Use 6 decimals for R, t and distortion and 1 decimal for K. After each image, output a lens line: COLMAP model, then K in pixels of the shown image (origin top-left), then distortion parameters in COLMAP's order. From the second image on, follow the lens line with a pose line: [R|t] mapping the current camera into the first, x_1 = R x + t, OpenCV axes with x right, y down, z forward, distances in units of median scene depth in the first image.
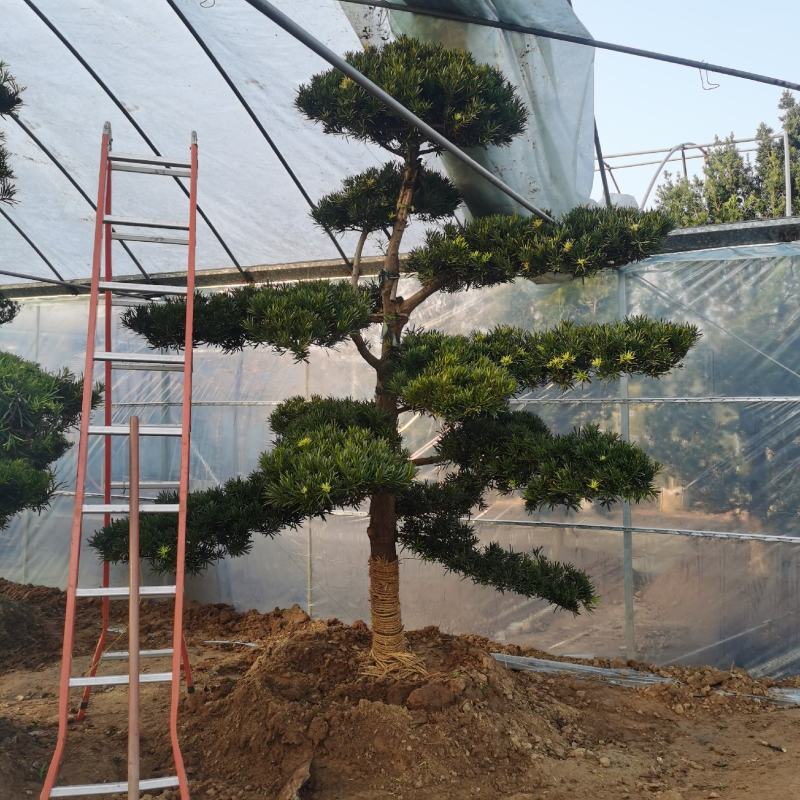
lens RADIAL K [[858.3, 0, 409.6], [0, 858.3, 392.3], [0, 0, 1]] dist [0.092929, -0.128137]
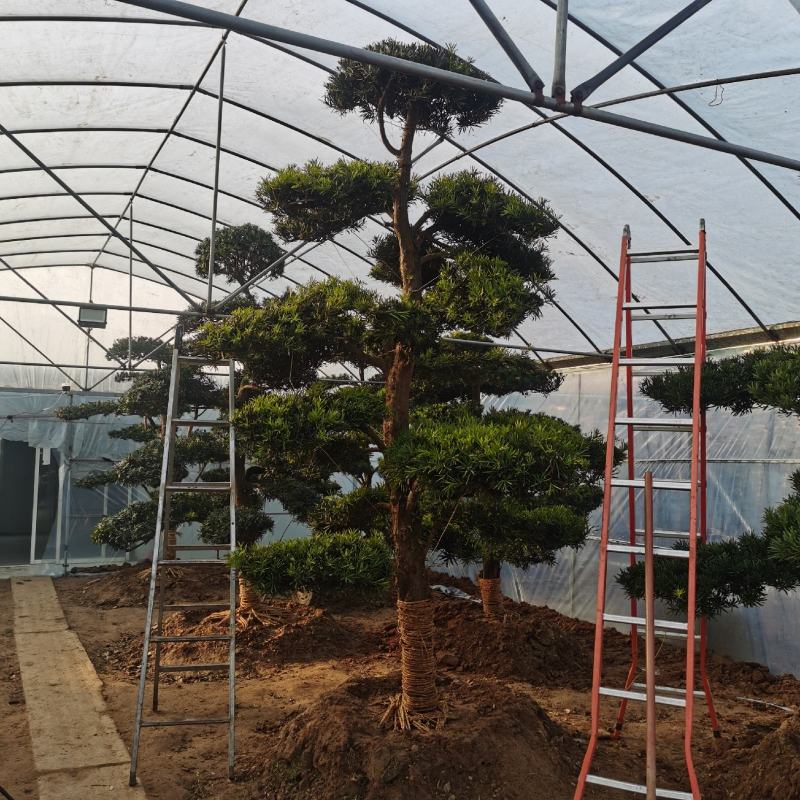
lens RADIAL K [[858.3, 0, 409.6], [0, 858.3, 392.3], [0, 0, 1]] dist [0.092929, -0.128137]
pose [[0.821657, -0.033592, -0.568992, 0.067130], [-0.002856, 0.998007, -0.063043, -0.004121], [0.569975, 0.053425, 0.819923, -0.116710]]
